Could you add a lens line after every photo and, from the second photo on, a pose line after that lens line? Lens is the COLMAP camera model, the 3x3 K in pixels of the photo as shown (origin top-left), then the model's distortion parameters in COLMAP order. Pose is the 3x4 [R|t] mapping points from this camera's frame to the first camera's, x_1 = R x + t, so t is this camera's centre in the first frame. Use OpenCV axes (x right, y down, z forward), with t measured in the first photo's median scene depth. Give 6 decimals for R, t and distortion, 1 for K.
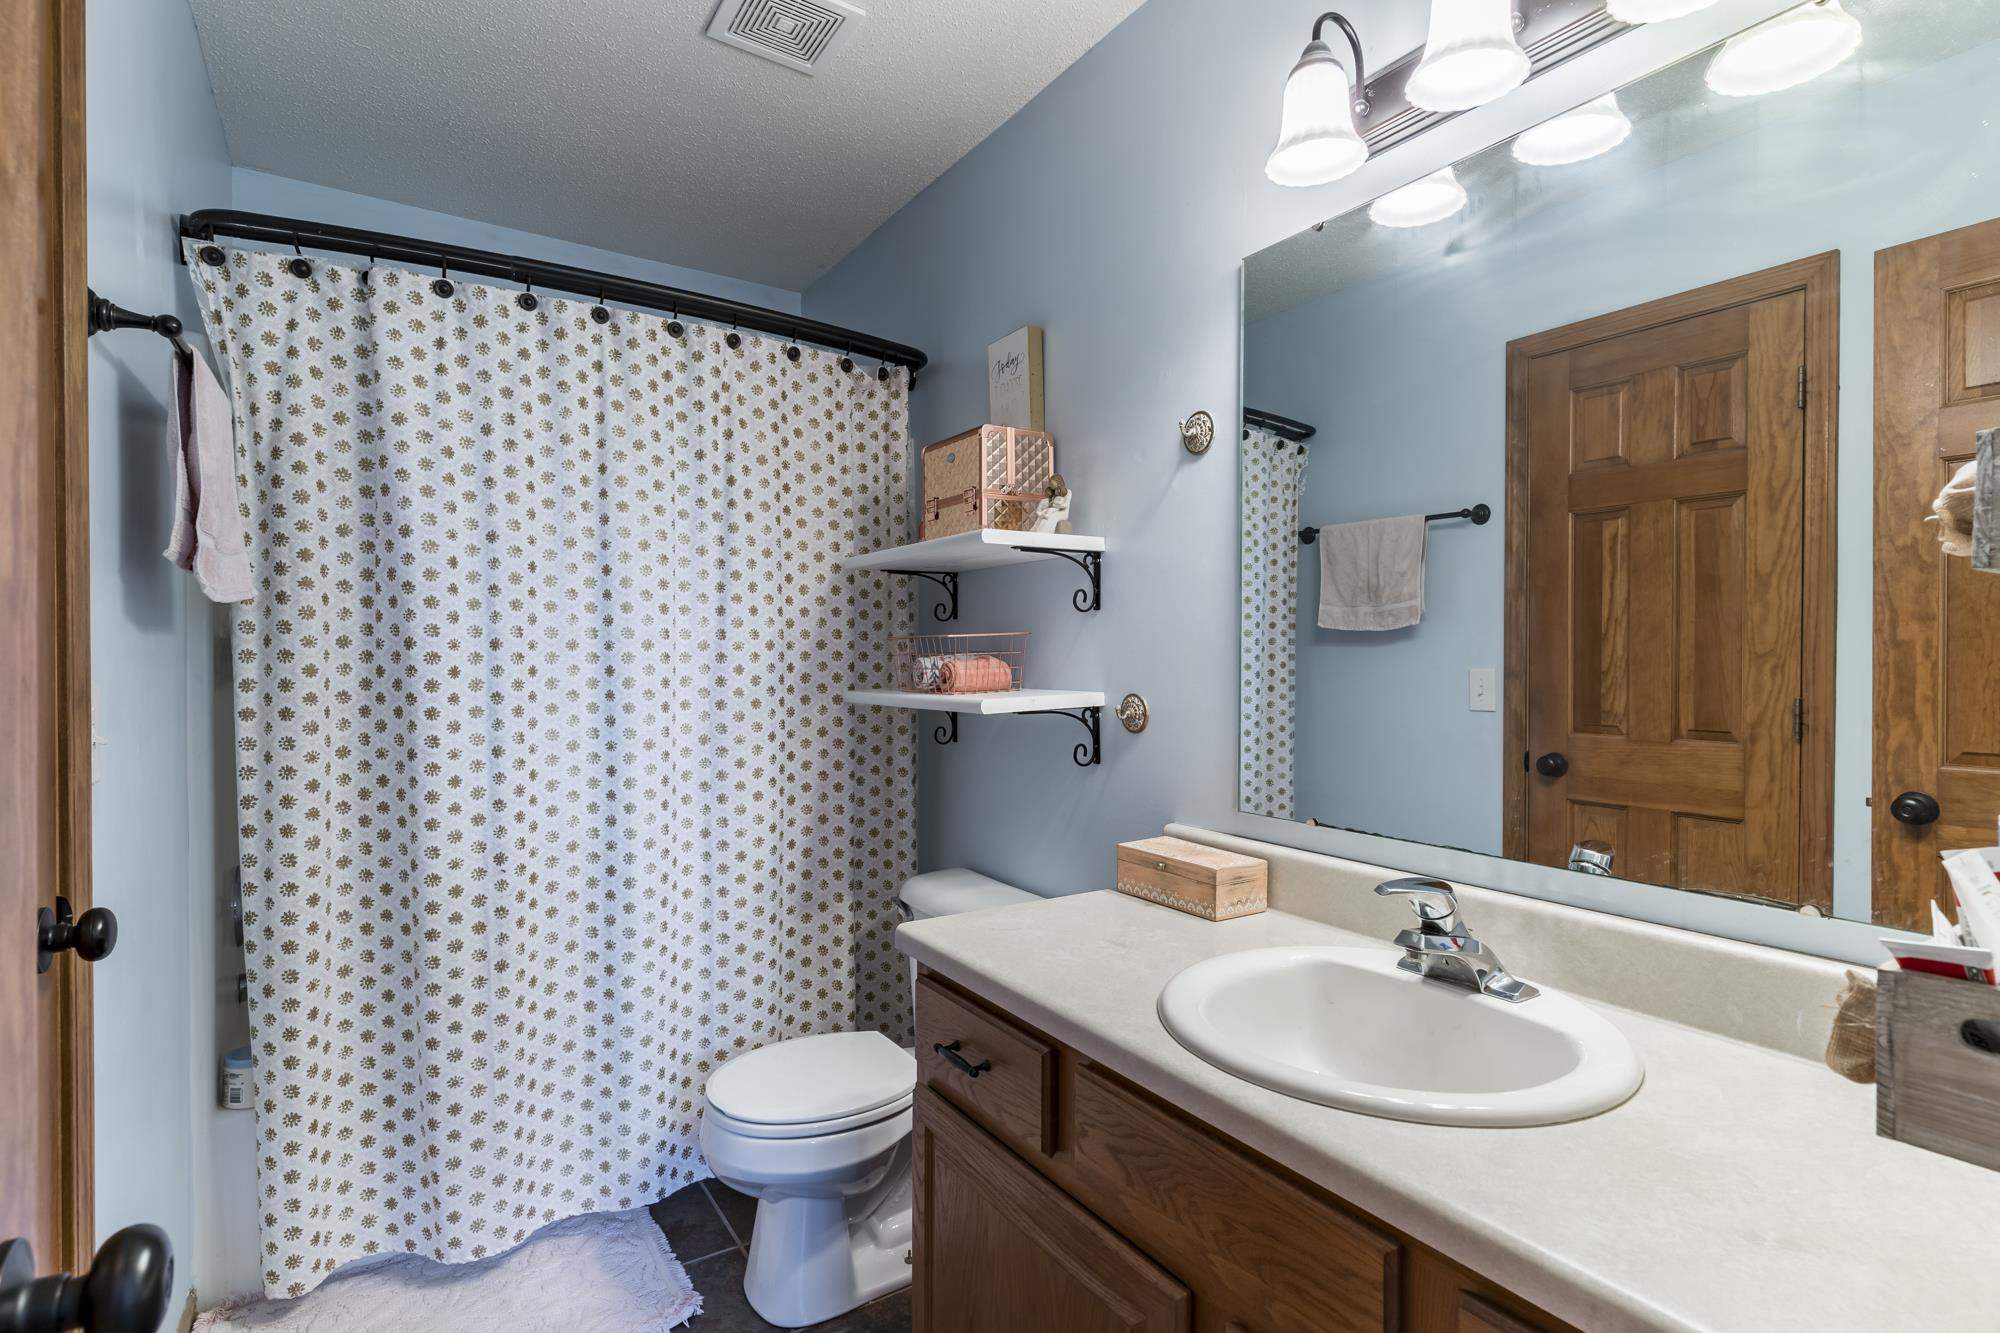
lens RADIAL K [[967.7, 0, 994.0], [0, 967.7, 666.9], [0, 0, 1]] dist [0.001919, -0.000644]
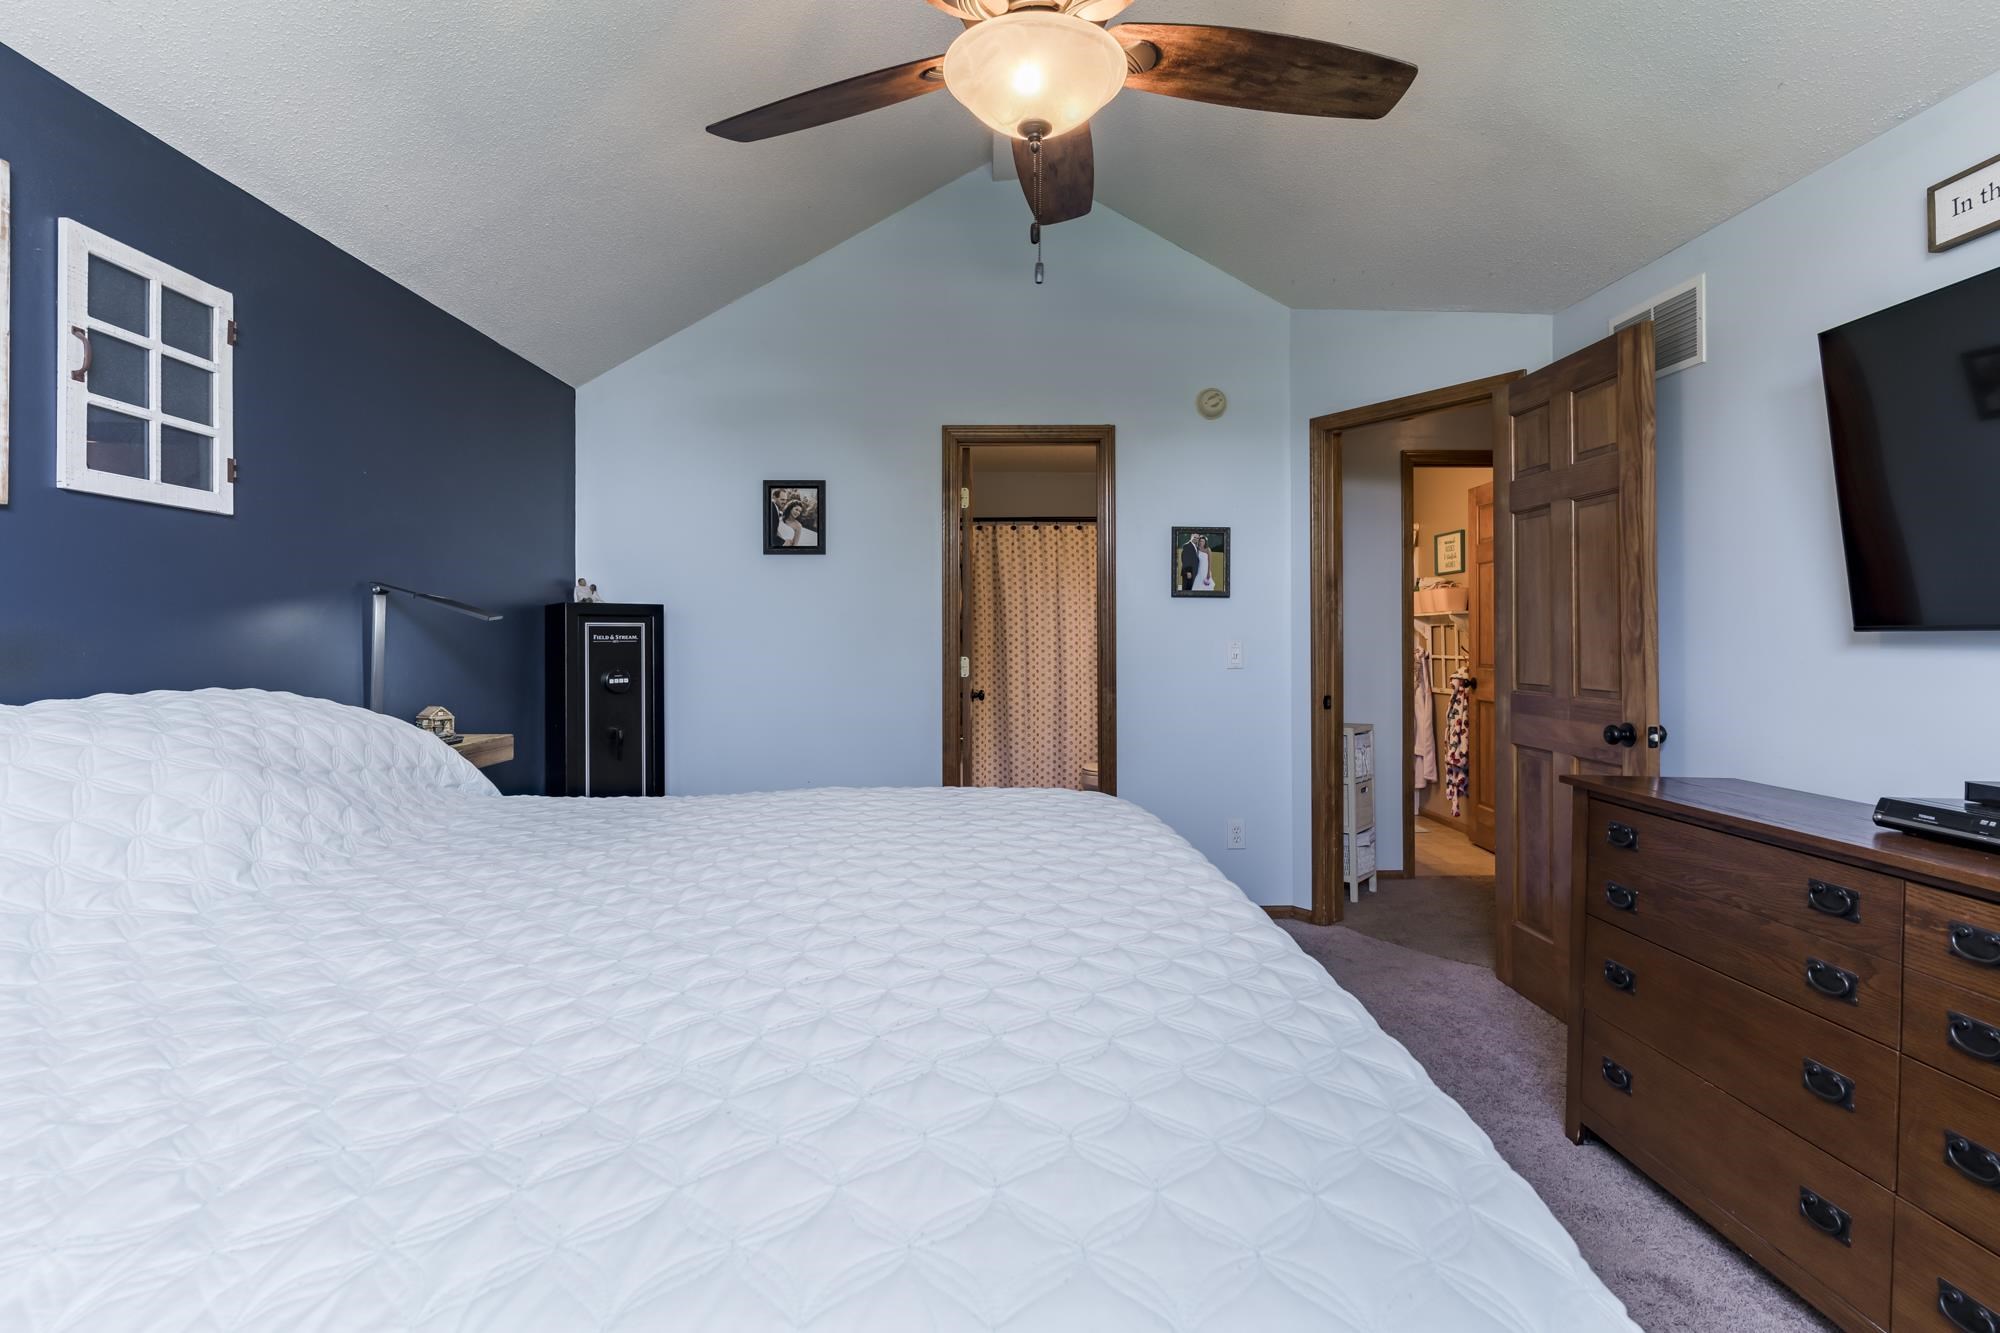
lens RADIAL K [[967.7, 0, 999.8], [0, 967.7, 652.9], [0, 0, 1]] dist [0.001919, -0.000644]
pose [[0.853237, 0.000300, -0.521523, 1.151144], [0.000069, 1.000000, 0.000687, 0.048862], [0.521523, -0.000622, 0.853237, -1.907440]]
